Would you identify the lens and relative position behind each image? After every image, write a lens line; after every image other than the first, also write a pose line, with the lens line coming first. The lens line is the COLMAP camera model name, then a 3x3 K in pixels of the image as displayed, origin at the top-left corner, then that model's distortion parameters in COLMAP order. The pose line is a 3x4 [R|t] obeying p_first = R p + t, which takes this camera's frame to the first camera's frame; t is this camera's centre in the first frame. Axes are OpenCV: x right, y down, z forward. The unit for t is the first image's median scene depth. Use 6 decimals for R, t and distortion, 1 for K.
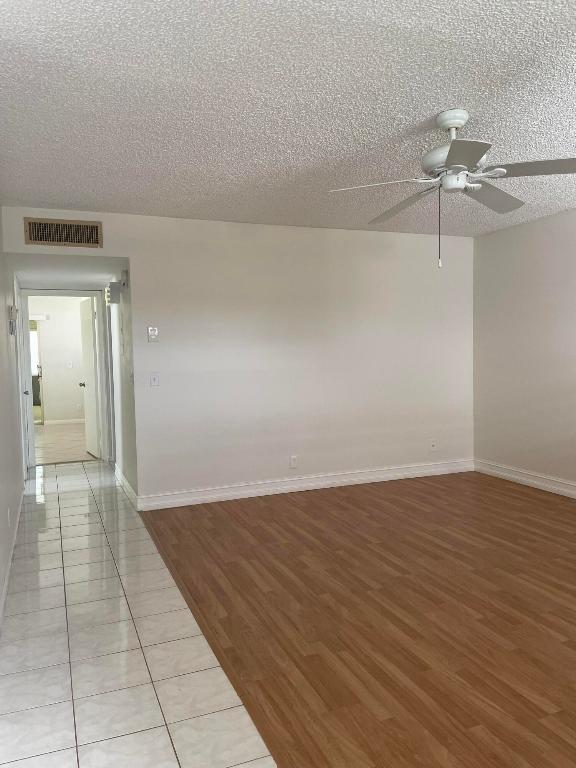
lens RADIAL K [[580.2, 0, 274.4], [0, 580.2, 383.7], [0, 0, 1]] dist [0.042212, -0.091126]
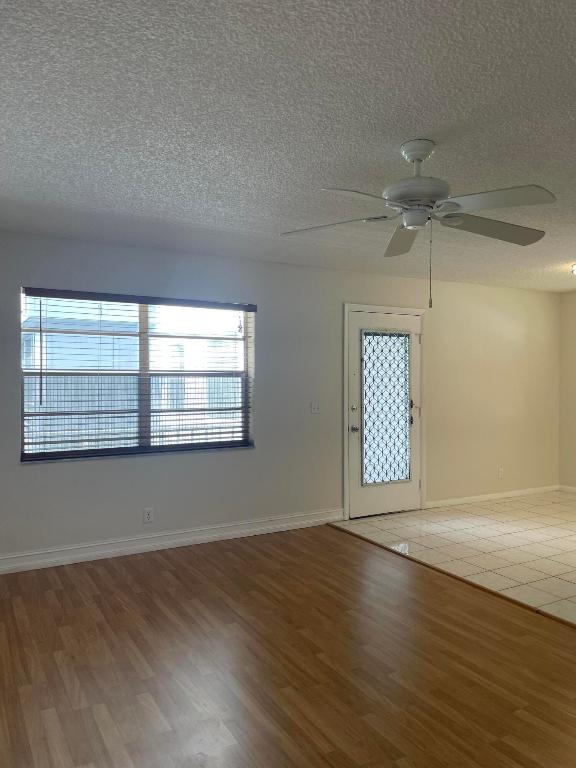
lens RADIAL K [[580.2, 0, 284.2], [0, 580.2, 397.5], [0, 0, 1]] dist [0.042212, -0.091126]
pose [[-0.990314, 0.030461, -0.135463, 0.637602], [0.018440, 0.995850, 0.089120, -0.143970], [0.137615, 0.085759, -0.986766, 1.865422]]
